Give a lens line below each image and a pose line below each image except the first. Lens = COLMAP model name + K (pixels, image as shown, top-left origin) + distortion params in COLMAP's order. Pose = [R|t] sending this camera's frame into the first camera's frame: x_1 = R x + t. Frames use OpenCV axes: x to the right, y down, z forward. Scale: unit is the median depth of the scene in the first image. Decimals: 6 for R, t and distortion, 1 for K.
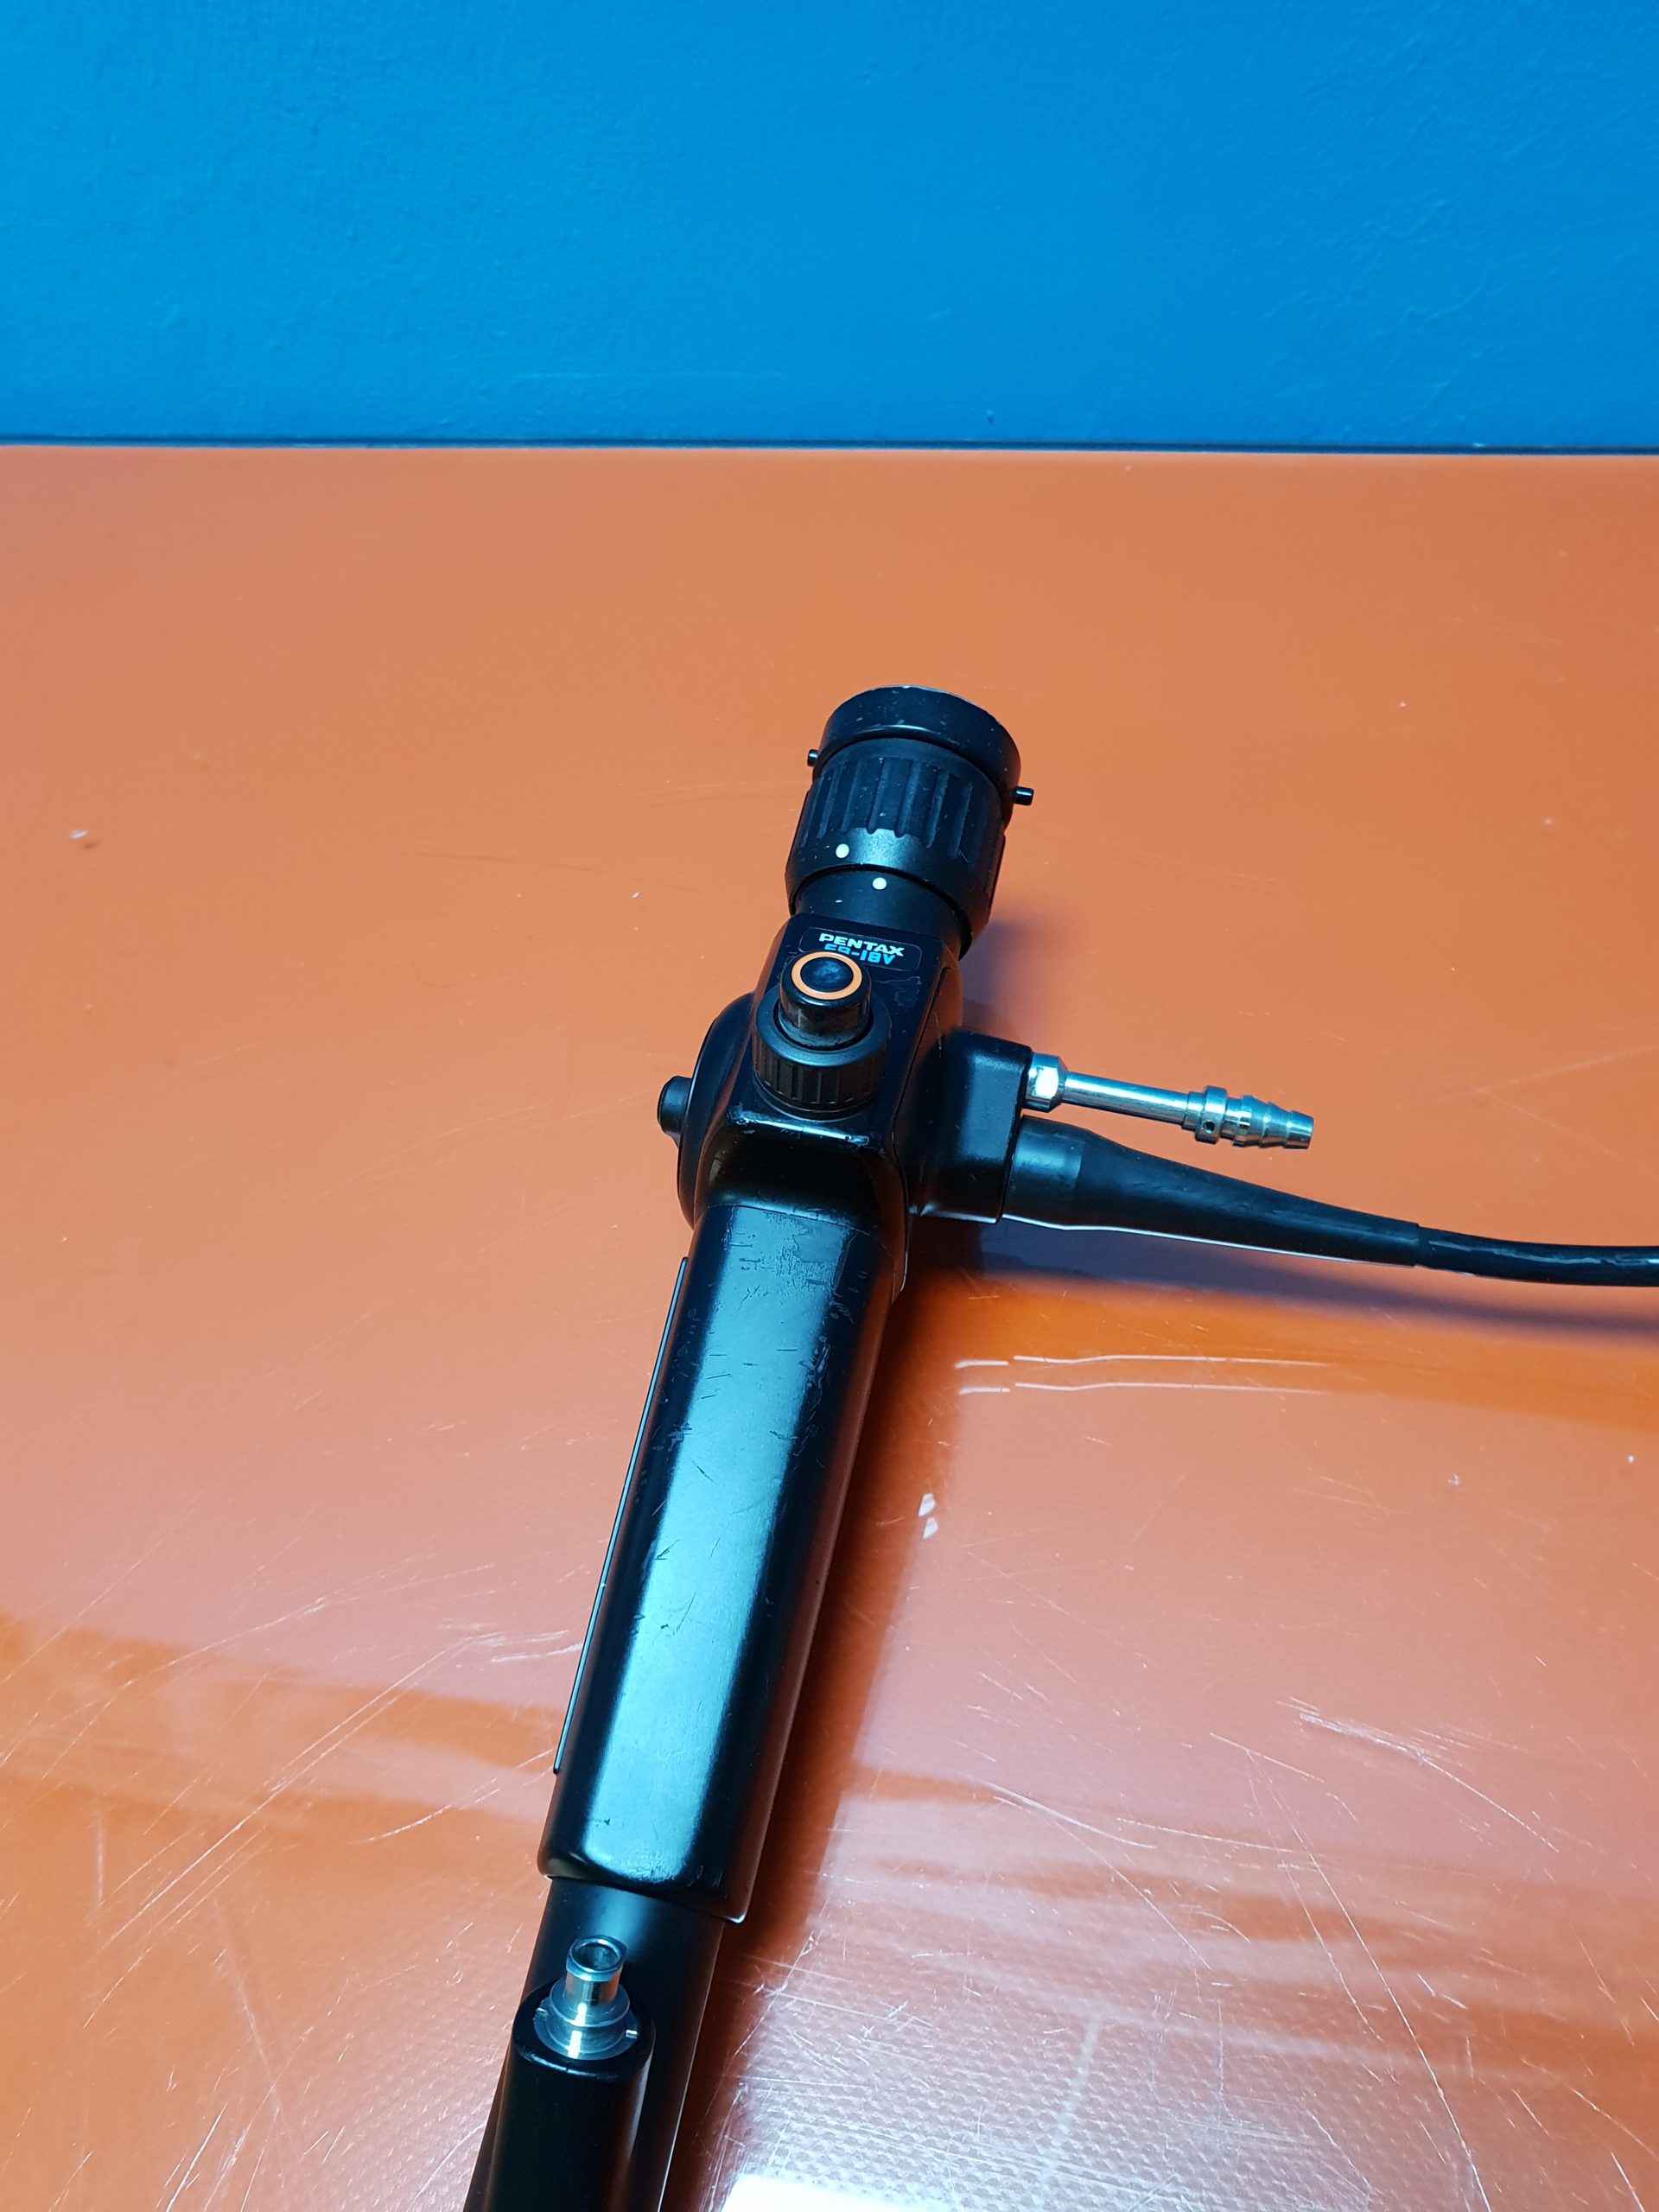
lens RADIAL K [[1684.2, 0, 809.9], [0, 1684.2, 1093.4], [0, 0, 1]] dist [-0.004288, -0.005424]
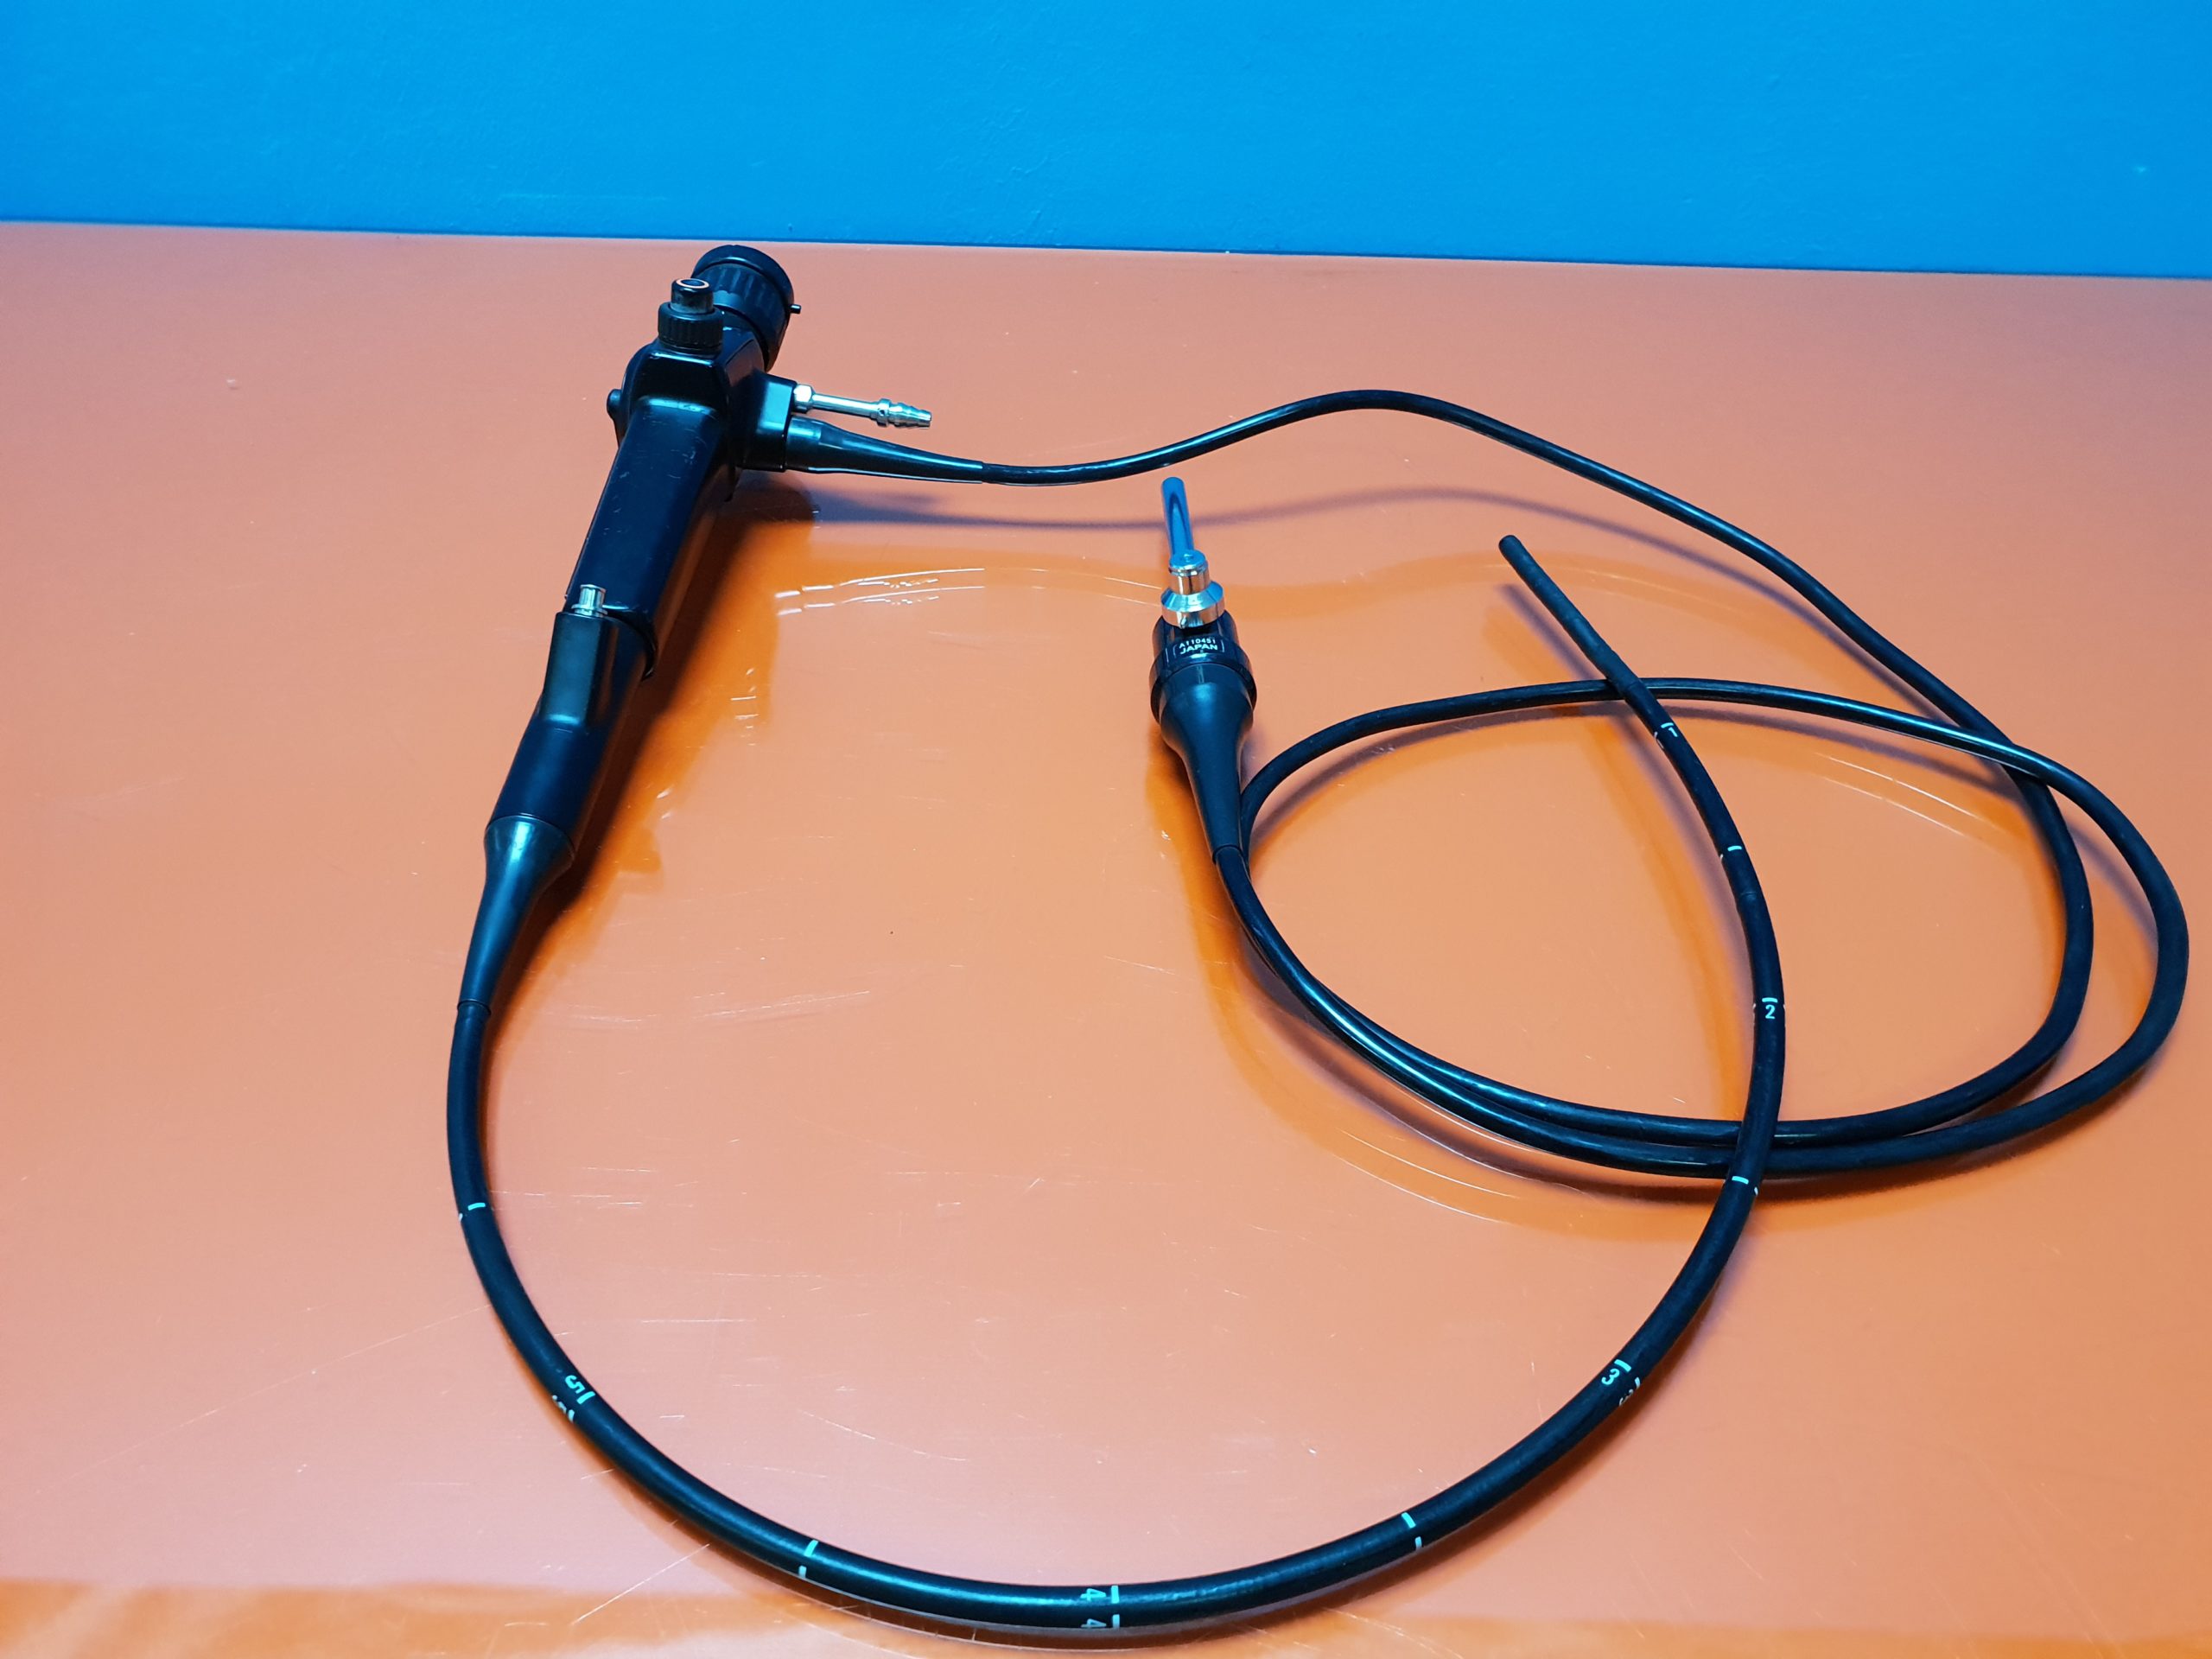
lens RADIAL K [[1684.2, 0, 1110.5], [0, 1684.2, 845.4], [0, 0, 1]] dist [-0.004288, -0.005424]
pose [[0.971309, -0.017090, 0.237205, 0.005275], [0.071202, 0.972560, -0.221490, 0.936290], [-0.226911, 0.232025, 0.945873, -0.847568]]
